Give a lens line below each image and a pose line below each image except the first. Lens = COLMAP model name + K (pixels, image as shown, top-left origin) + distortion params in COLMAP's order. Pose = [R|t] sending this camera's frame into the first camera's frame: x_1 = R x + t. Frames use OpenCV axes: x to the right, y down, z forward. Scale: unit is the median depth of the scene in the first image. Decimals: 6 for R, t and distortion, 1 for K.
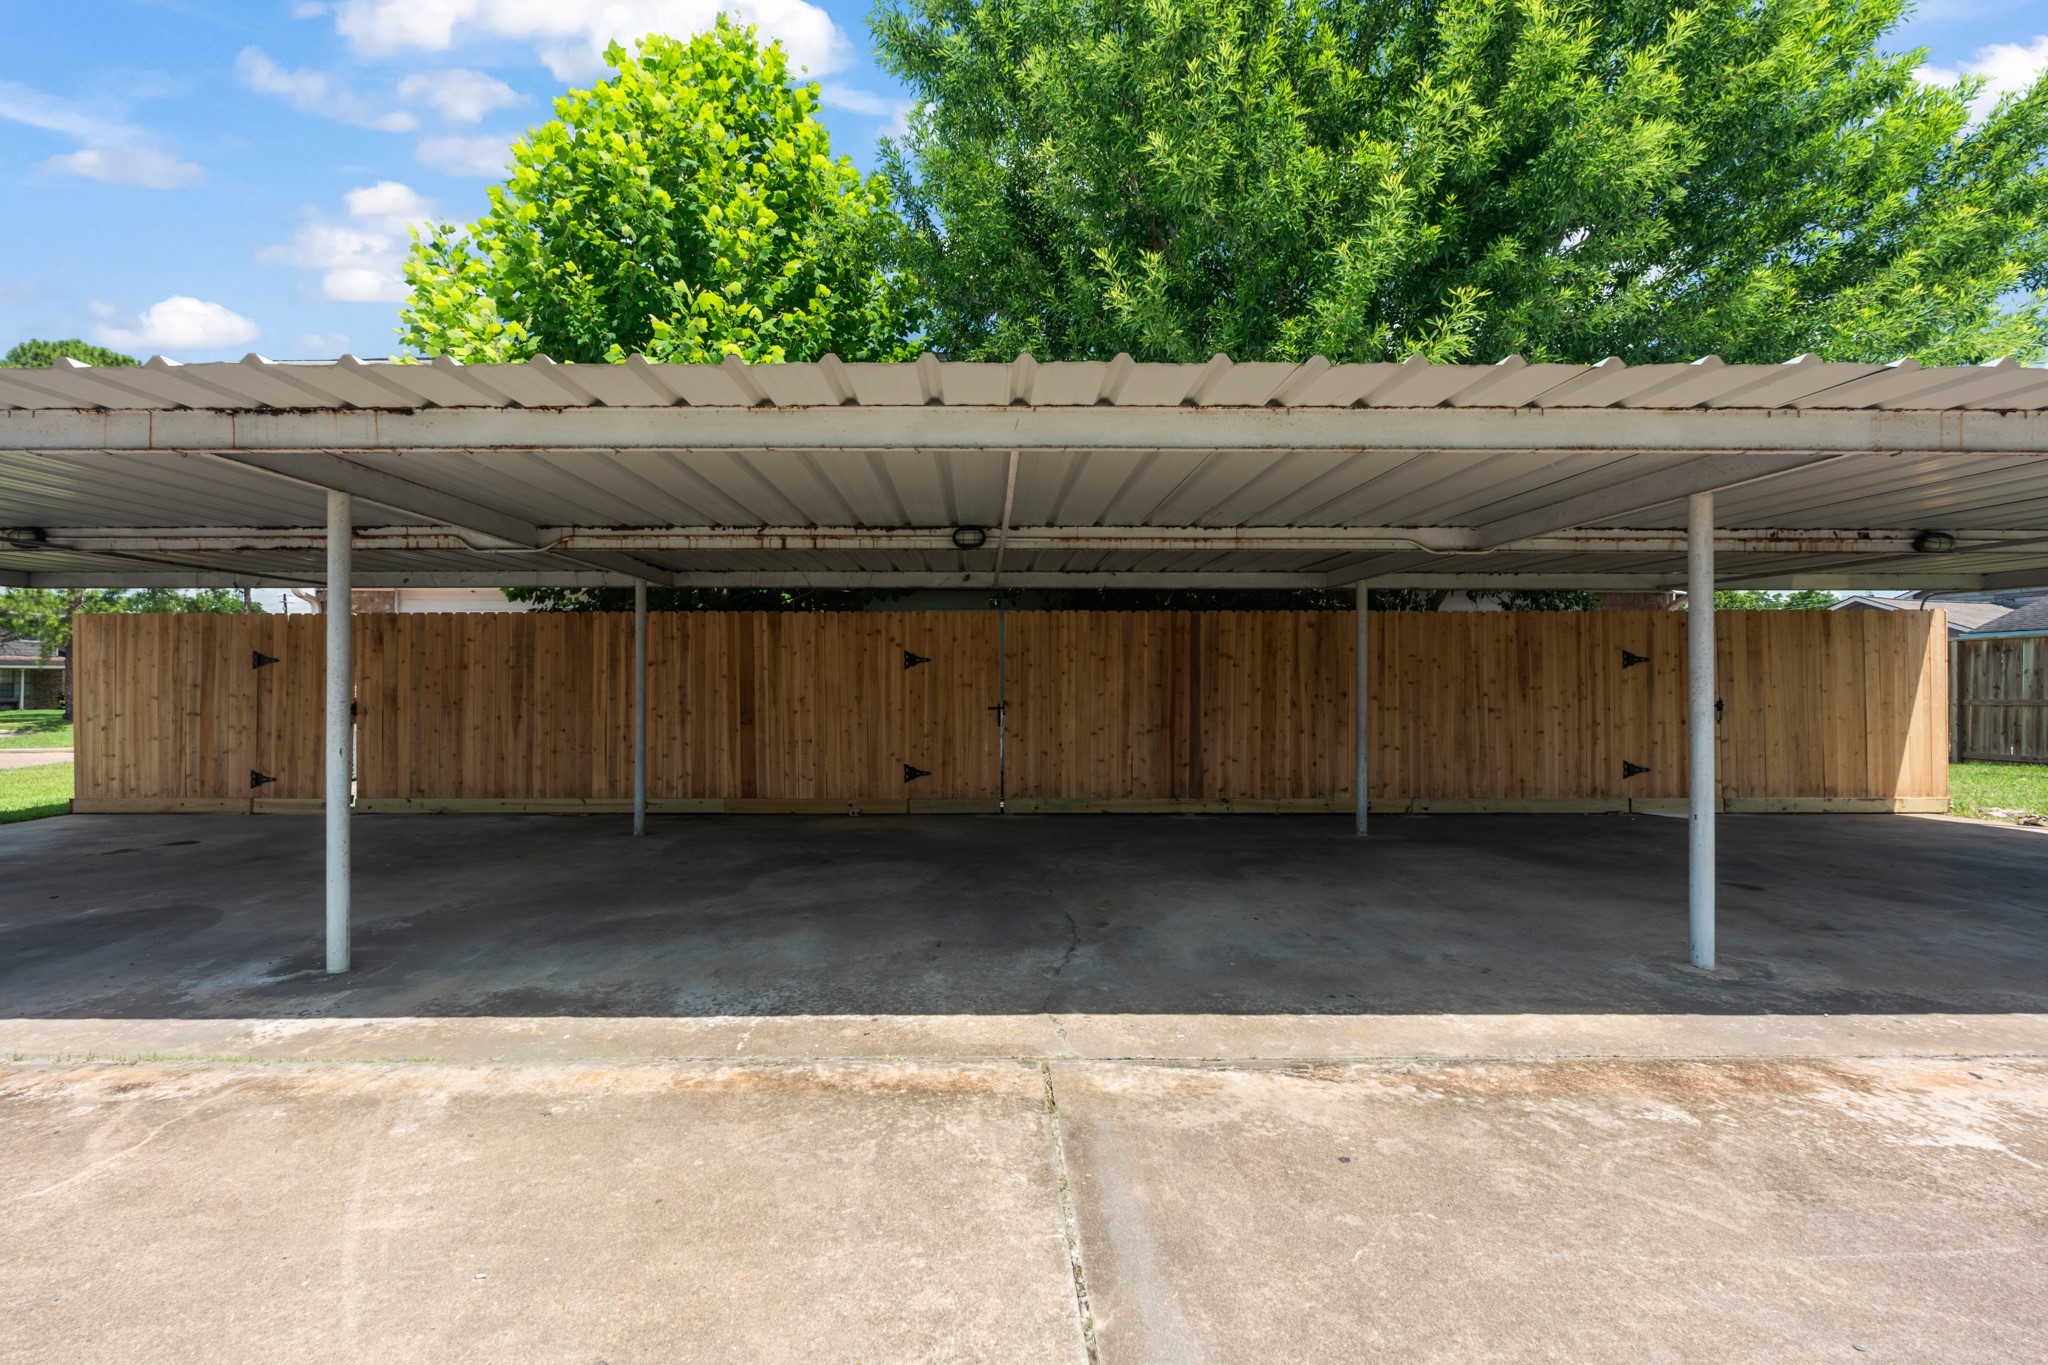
lens RADIAL K [[924.4, 0, 986.8], [0, 924.4, 681.7], [0, 0, 1]] dist [-0.000767, -0.001253]
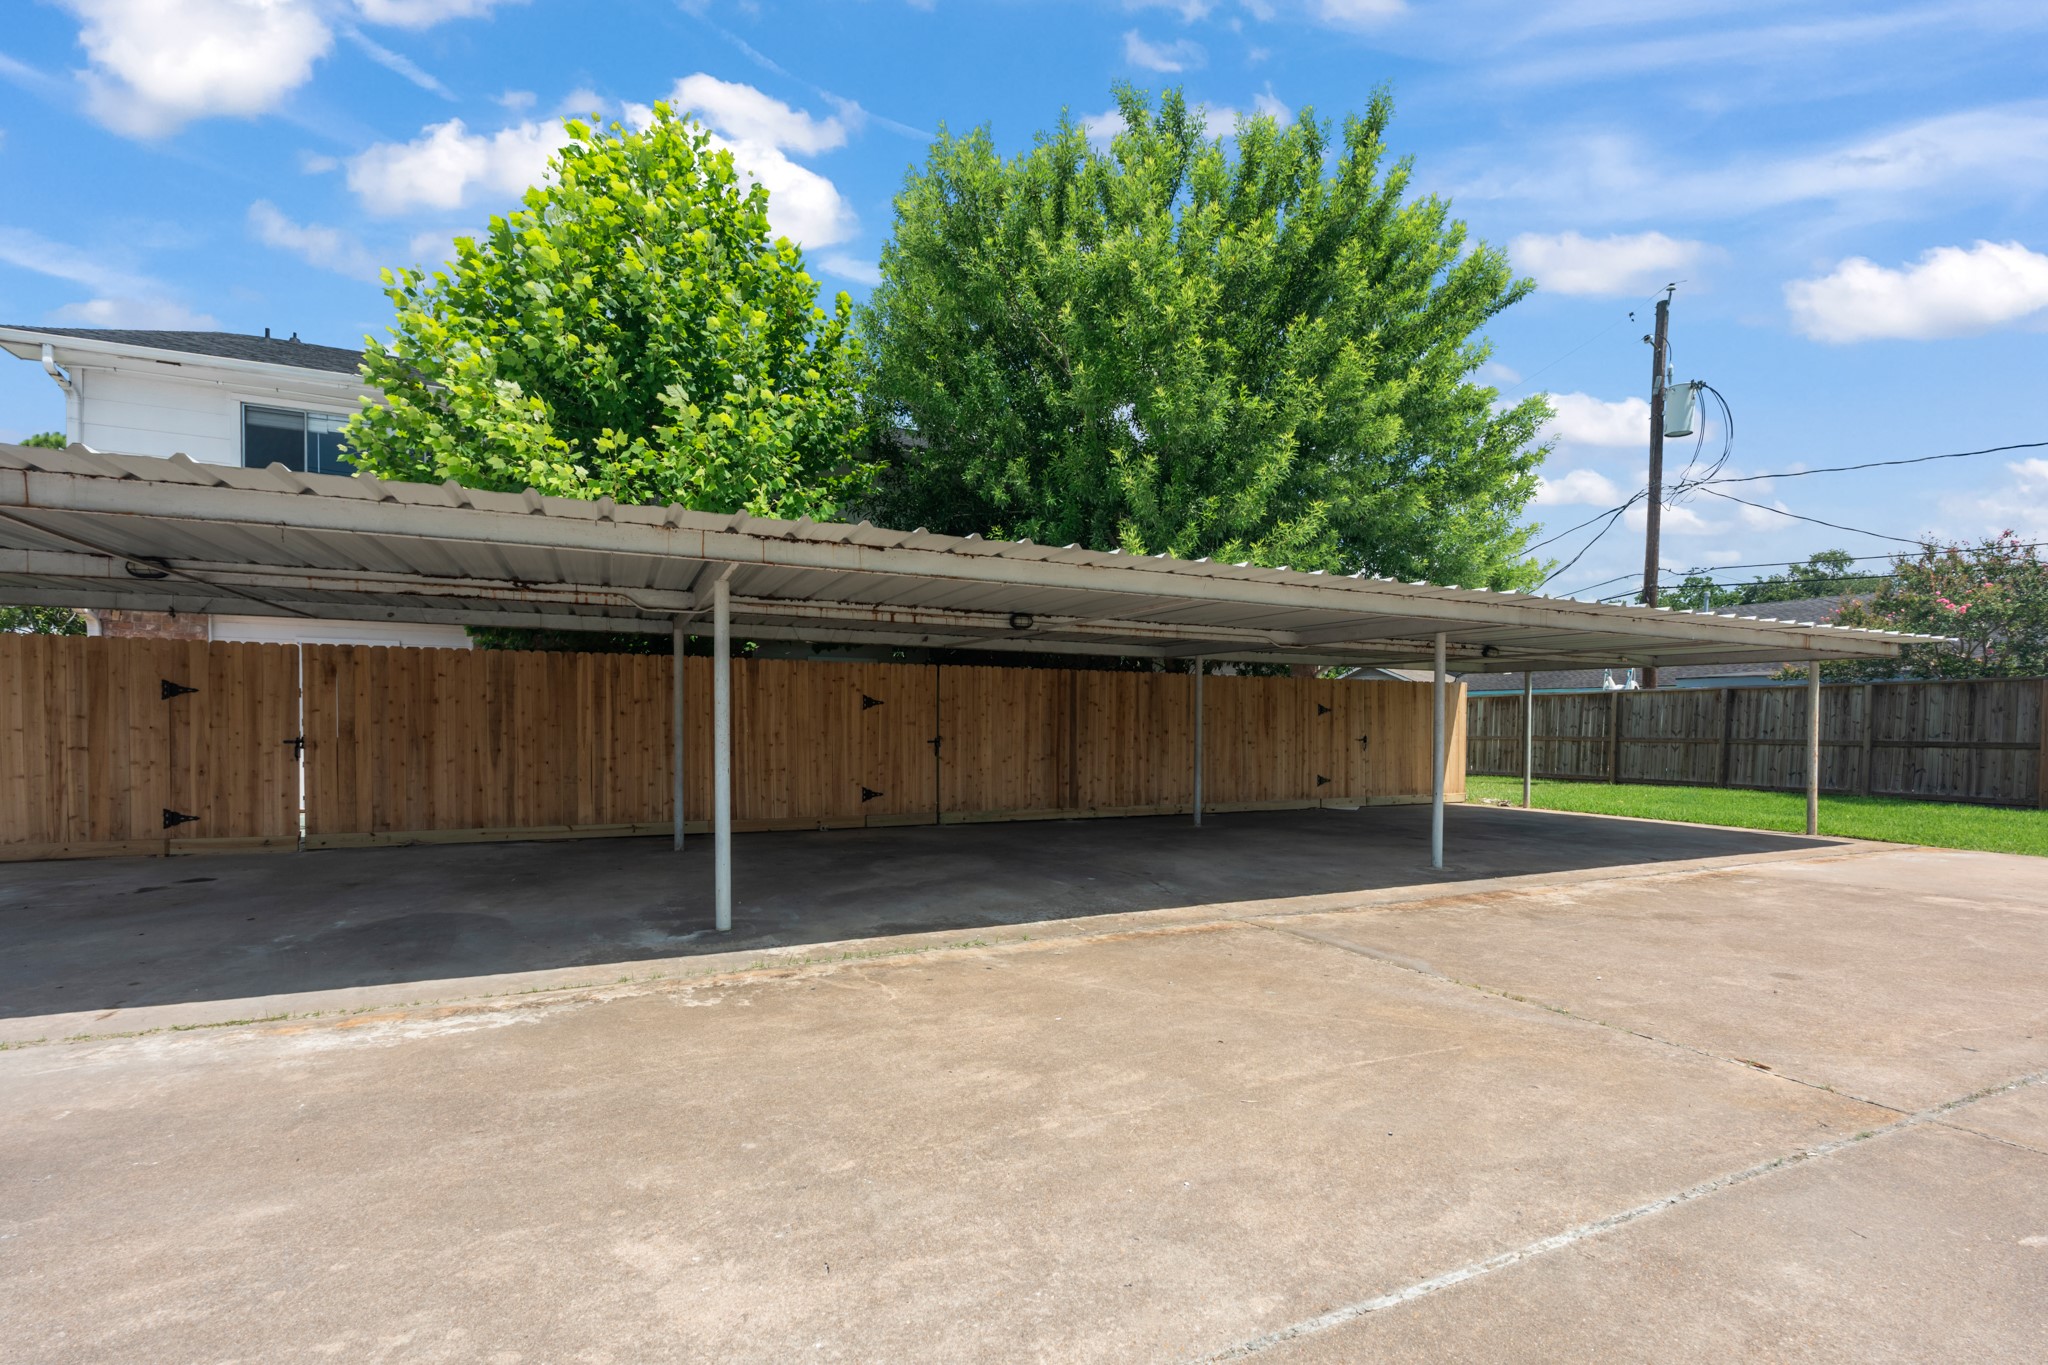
lens RADIAL K [[924.4, 0, 1040.3], [0, 924.4, 726.2], [0, 0, 1]] dist [-0.000767, -0.001253]
pose [[0.903497, 0.006610, 0.428543, -0.402029], [-0.010013, 0.999934, 0.005687, -0.000936], [-0.428477, -0.009430, 0.903504, -0.204927]]
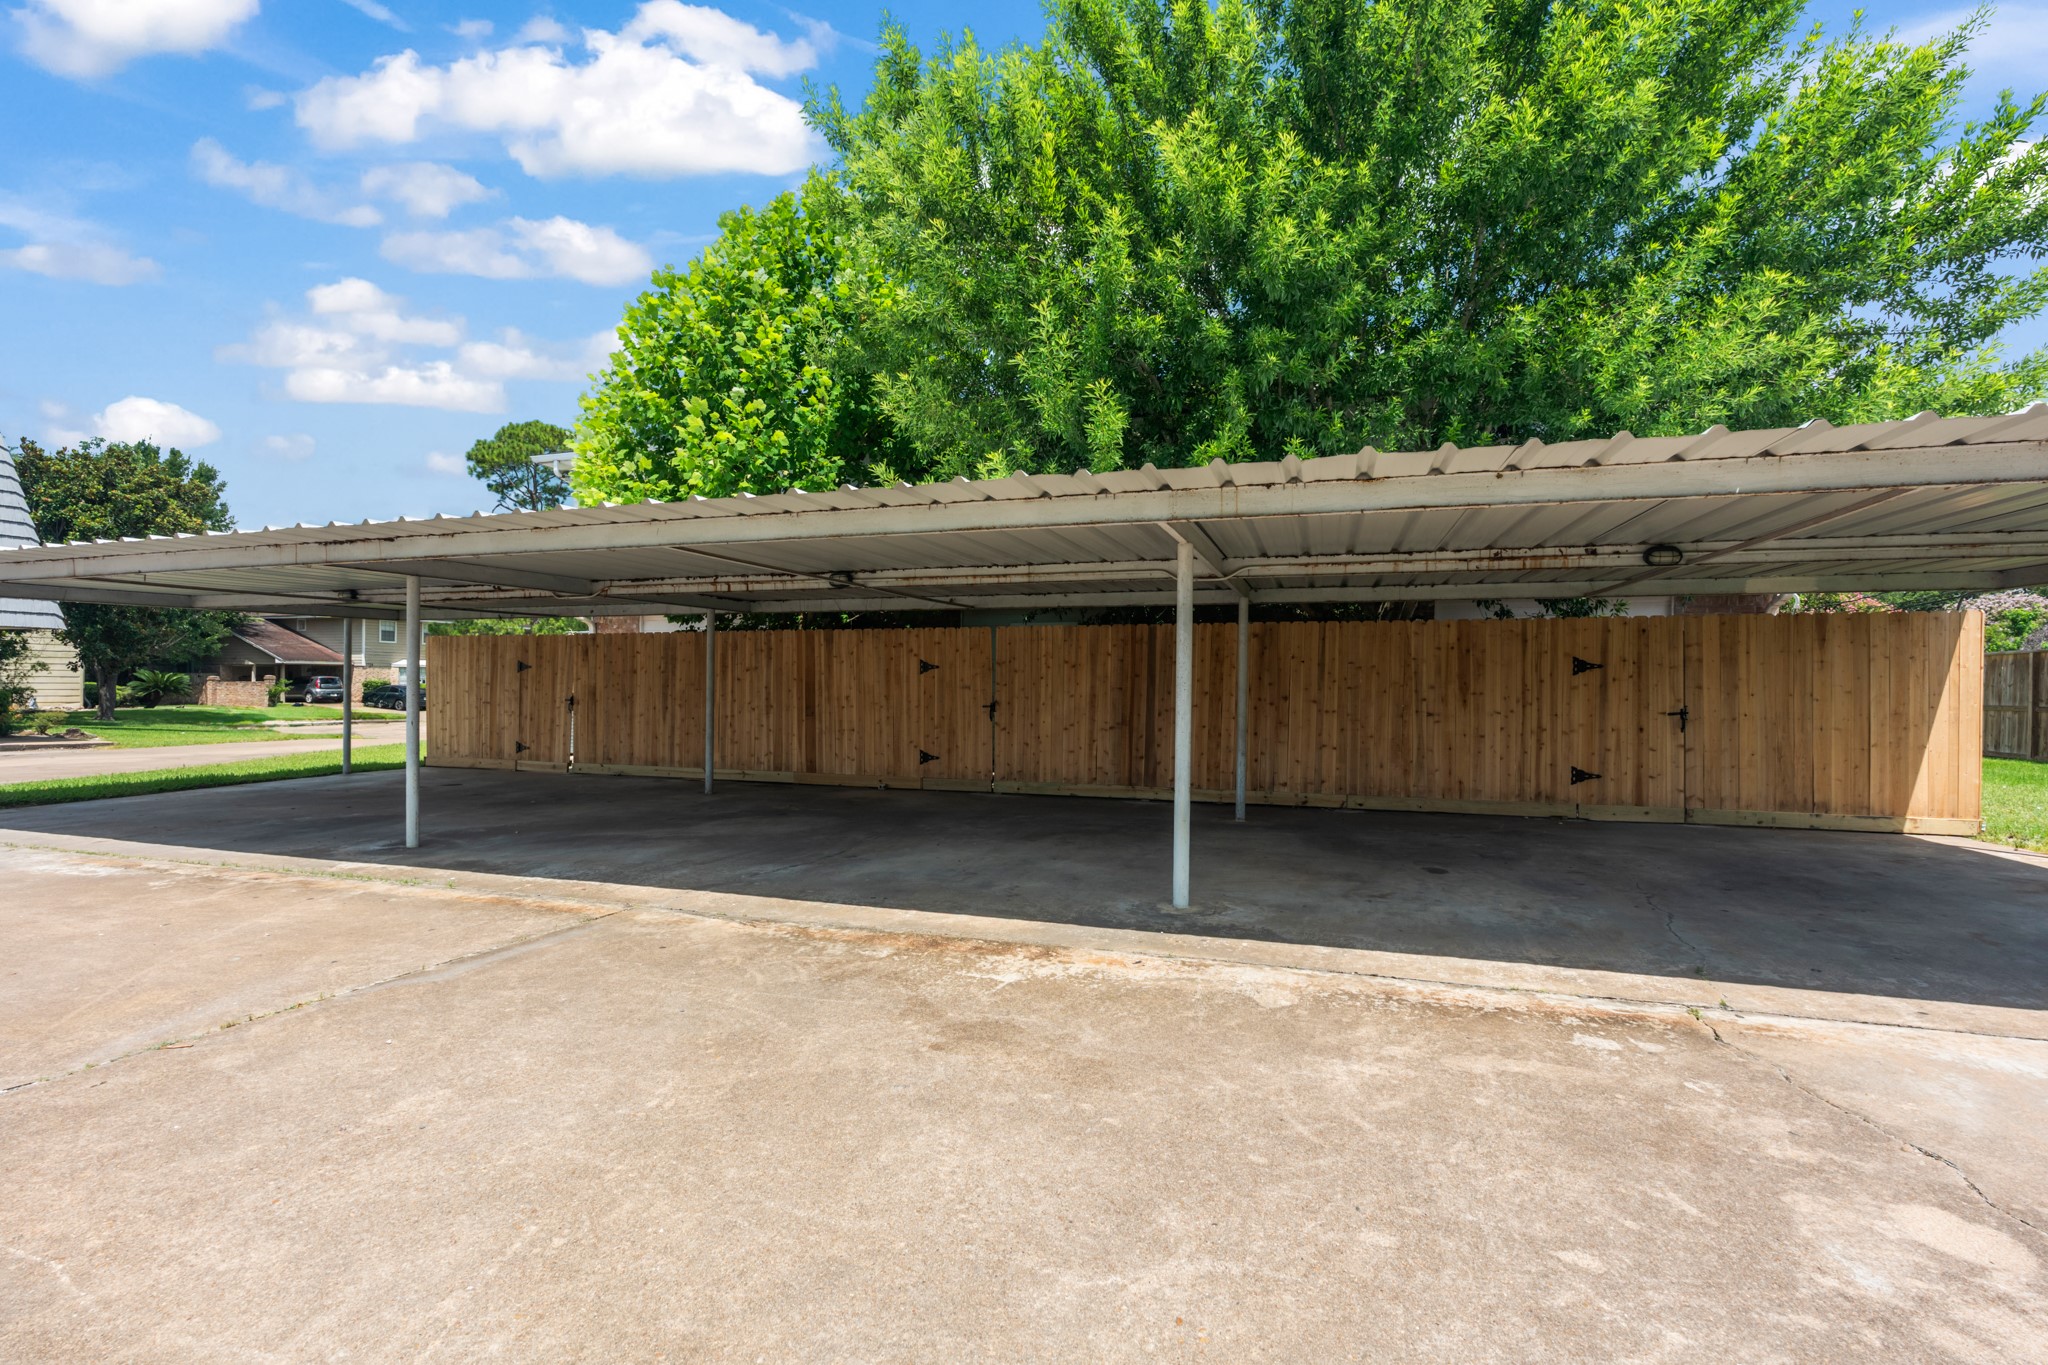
lens RADIAL K [[924.4, 0, 1038.3], [0, 924.4, 698.4], [0, 0, 1]] dist [-0.000767, -0.001253]
pose [[0.949702, 0.010507, -0.312978, 0.455930], [-0.005016, 0.999819, 0.018343, -0.004323], [0.313115, -0.015850, 0.949583, -0.138606]]
